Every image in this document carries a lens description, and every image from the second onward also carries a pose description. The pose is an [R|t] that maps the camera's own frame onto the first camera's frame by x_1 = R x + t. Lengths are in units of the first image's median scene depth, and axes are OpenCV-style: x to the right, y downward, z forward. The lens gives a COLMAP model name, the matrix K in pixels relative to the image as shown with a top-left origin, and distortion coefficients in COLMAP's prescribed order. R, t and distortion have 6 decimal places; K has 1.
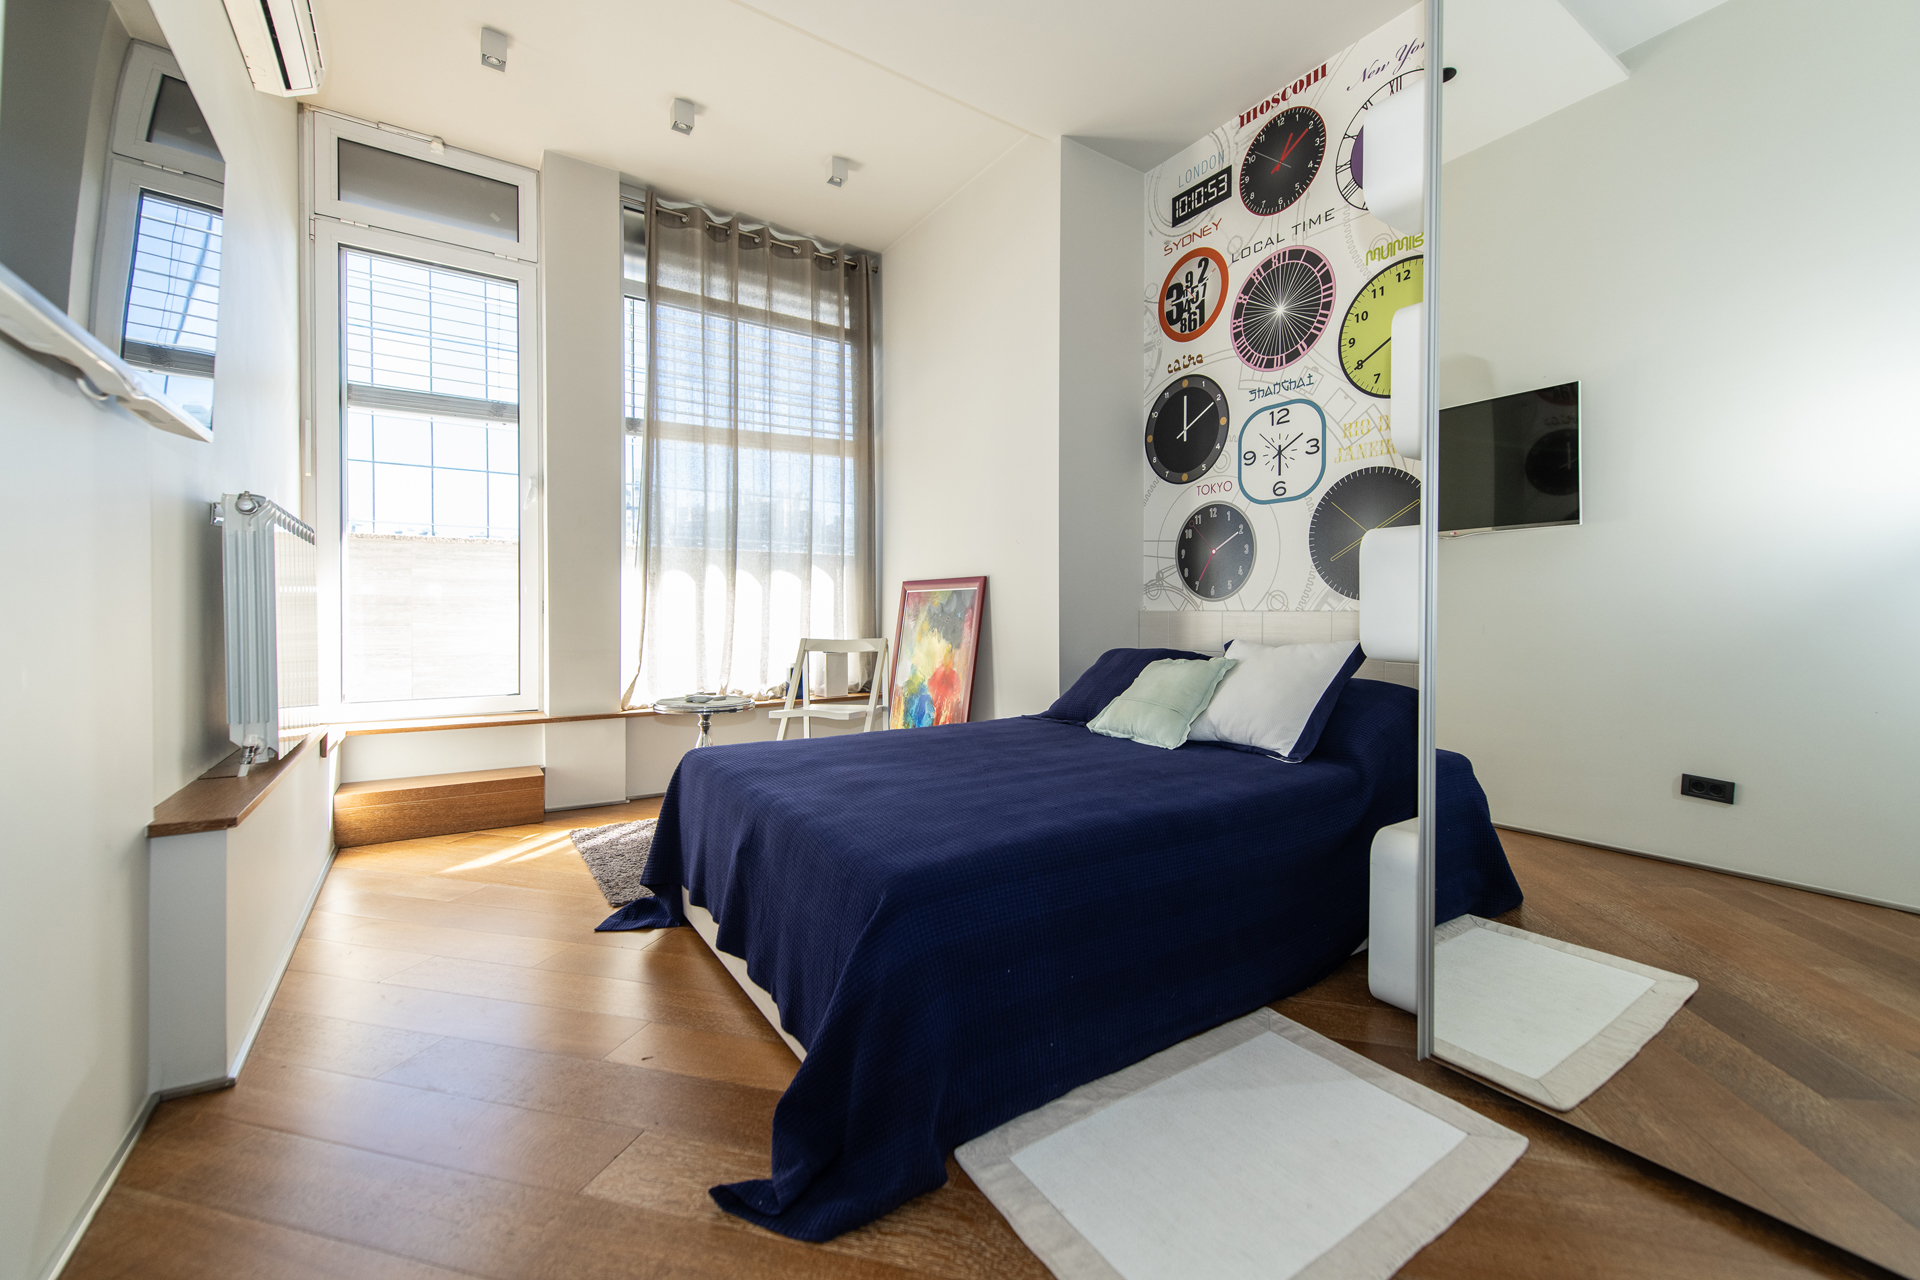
lens RADIAL K [[782.8, 0, 969.6], [0, 782.8, 611.8], [0, 0, 1]] dist [0.021750, -0.000023]
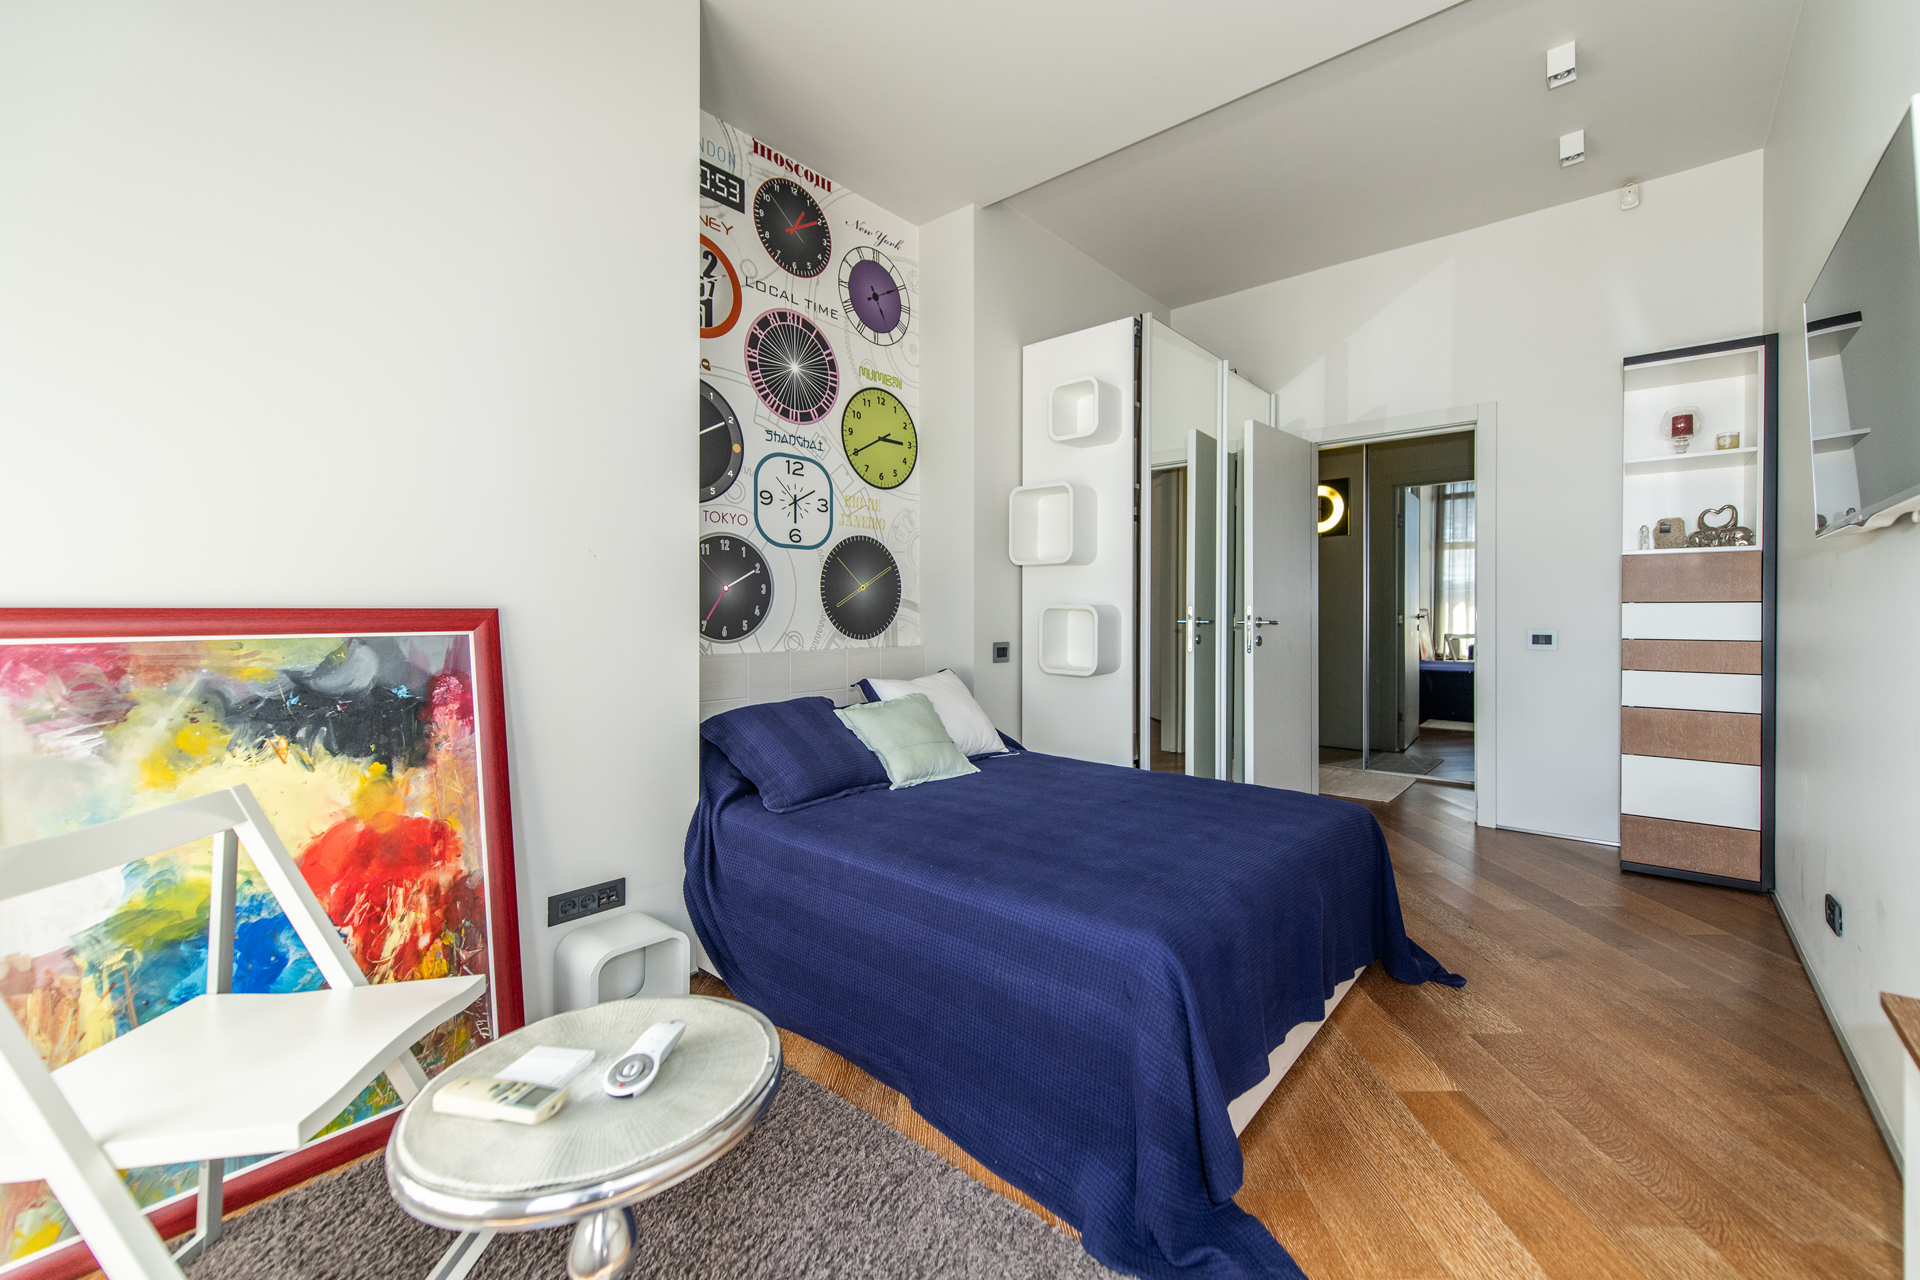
lens RADIAL K [[782.8, 0, 969.6], [0, 782.8, 611.8], [0, 0, 1]] dist [0.021750, -0.000023]
pose [[-0.264855, -0.000785, 0.964288, -0.668112], [0.000103, 1.000000, 0.000843, -0.052847], [-0.964288, 0.000323, -0.264855, 1.019472]]
